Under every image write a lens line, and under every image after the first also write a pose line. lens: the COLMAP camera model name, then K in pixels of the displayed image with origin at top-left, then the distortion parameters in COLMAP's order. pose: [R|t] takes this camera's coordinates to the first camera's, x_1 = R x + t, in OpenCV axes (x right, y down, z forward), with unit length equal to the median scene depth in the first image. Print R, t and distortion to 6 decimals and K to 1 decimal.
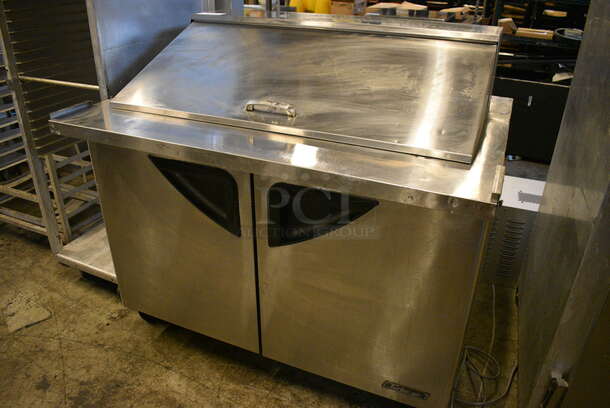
lens RADIAL K [[464.9, 0, 305.0], [0, 464.9, 204.0], [0, 0, 1]] dist [-0.093956, 0.010119]
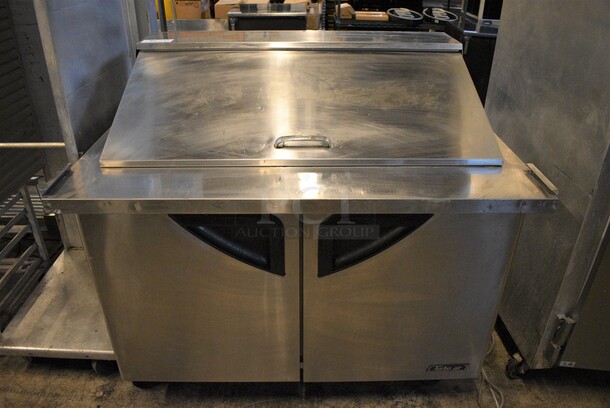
lens RADIAL K [[464.9, 0, 305.0], [0, 464.9, 204.0], [0, 0, 1]] dist [-0.093956, 0.010119]
pose [[0.910891, -0.209561, 0.355473, -0.367528], [0.197836, 0.977770, 0.069471, -0.119385], [-0.362130, 0.007045, 0.932101, 0.067072]]
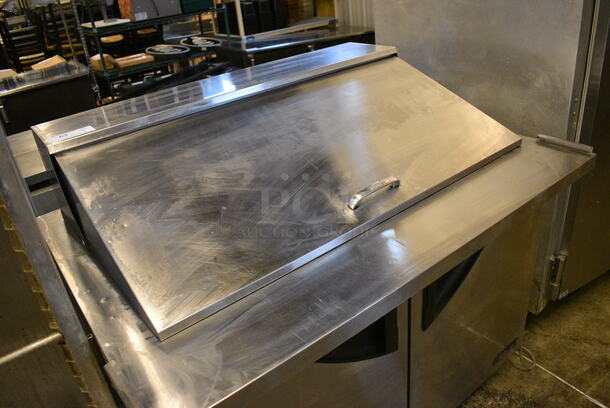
lens RADIAL K [[464.9, 0, 305.0], [0, 464.9, 204.0], [0, 0, 1]] dist [-0.093956, 0.010119]
pose [[0.482562, -0.463164, 0.743380, -0.608680], [0.504875, 0.840640, 0.196025, -0.331009], [-0.715707, 0.280719, 0.639500, 0.469940]]
